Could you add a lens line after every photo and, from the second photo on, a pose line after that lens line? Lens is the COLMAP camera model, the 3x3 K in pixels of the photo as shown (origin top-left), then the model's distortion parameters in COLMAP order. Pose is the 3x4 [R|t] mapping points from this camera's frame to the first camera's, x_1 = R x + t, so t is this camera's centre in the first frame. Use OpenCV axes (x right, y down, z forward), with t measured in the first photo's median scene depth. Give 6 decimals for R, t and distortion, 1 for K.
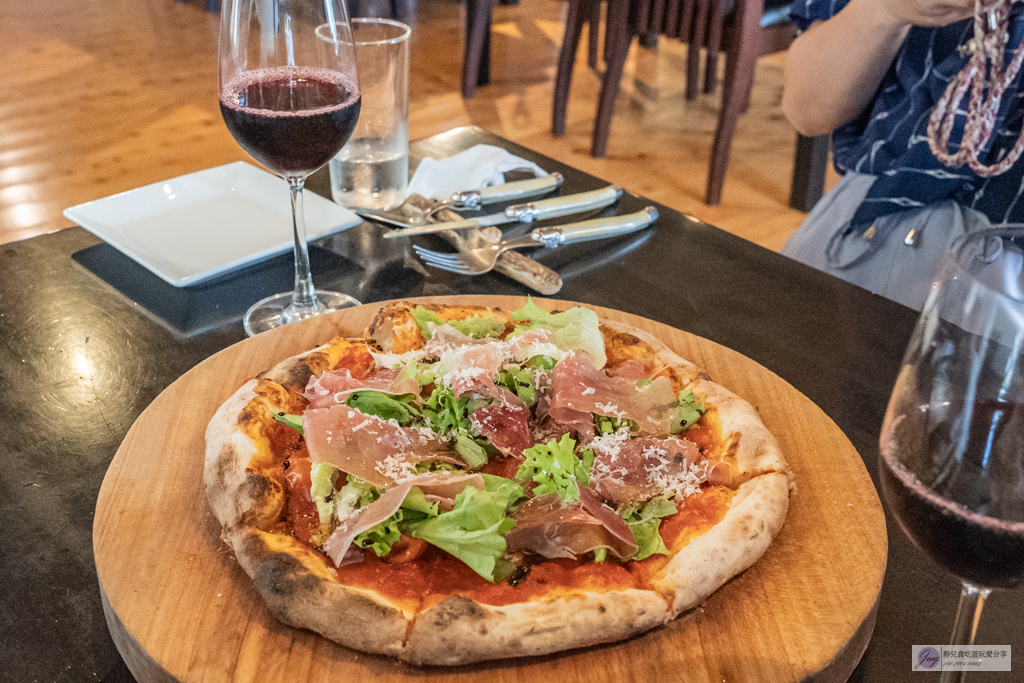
lens RADIAL K [[1232.5, 0, 512.0], [0, 1232.5, 341.5], [0, 0, 1]] dist [-0.002498, -0.003740]
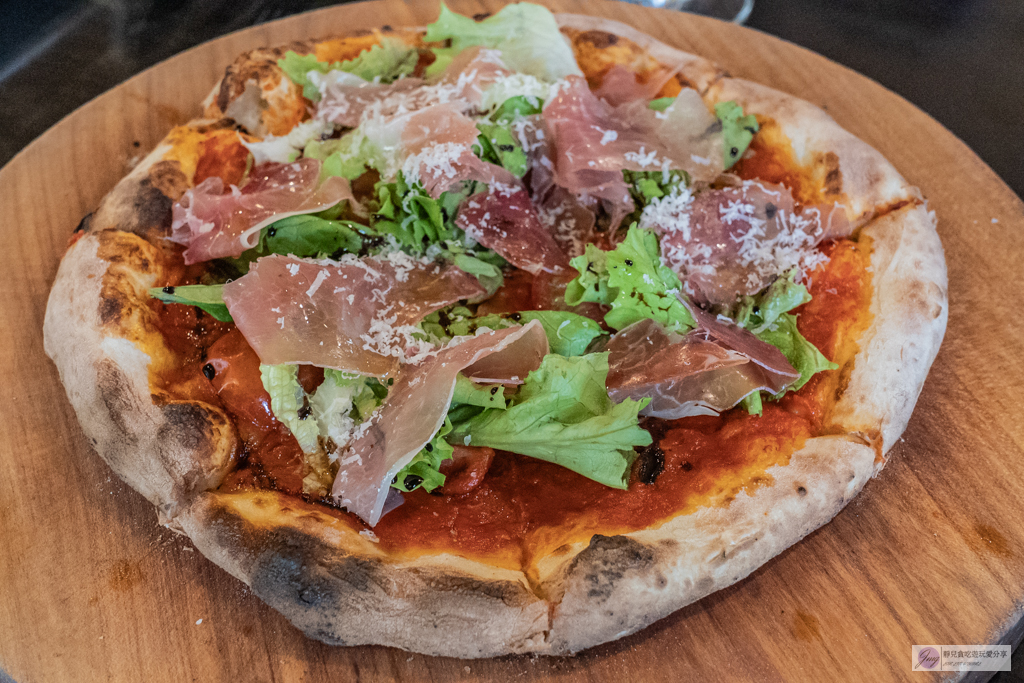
lens RADIAL K [[1327.3, 0, 512.0], [0, 1327.3, 341.5], [0, 0, 1]] dist [-0.012960, 0.010489]
pose [[0.946689, -0.249214, 0.204140, -0.171952], [0.183507, 0.937994, 0.294095, -0.082775], [-0.264775, -0.240955, 0.933721, 0.339593]]
